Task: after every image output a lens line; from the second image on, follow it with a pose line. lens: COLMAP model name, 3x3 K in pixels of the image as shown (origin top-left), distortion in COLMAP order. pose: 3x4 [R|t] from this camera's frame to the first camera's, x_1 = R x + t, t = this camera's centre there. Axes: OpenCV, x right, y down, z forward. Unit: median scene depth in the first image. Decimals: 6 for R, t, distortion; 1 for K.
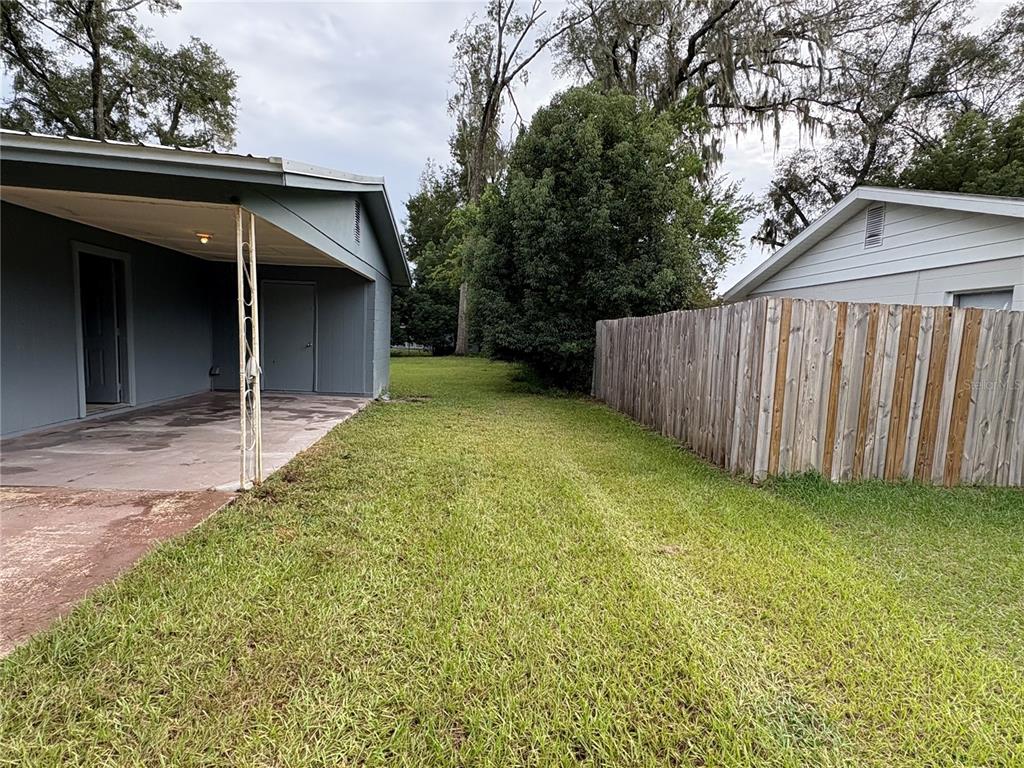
lens RADIAL K [[498.4, 0, 518.0], [0, 498.4, 382.2], [0, 0, 1]] dist [-0.001944, 0.001647]
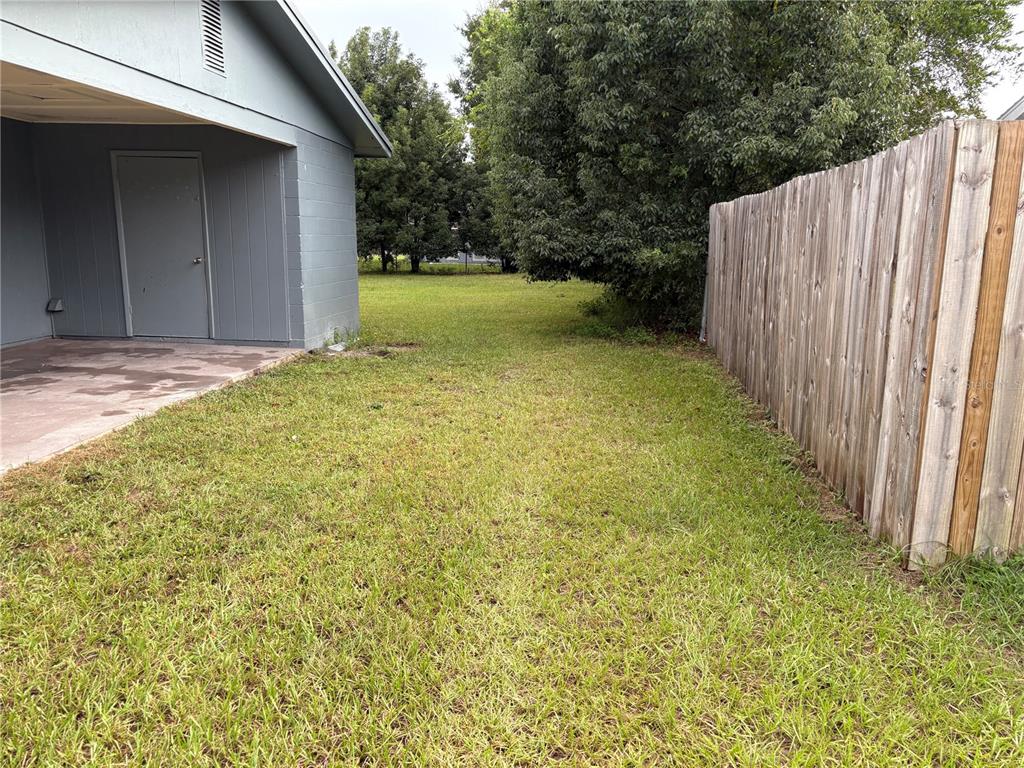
lens RADIAL K [[773.2, 0, 507.0], [0, 773.2, 382.5], [0, 0, 1]] dist [0.054666, -0.050575]
pose [[0.986034, 0.006190, -0.166428, 0.135613], [0.008777, 0.995989, 0.089047, -0.011640], [0.166312, -0.089265, 0.982025, 0.166174]]
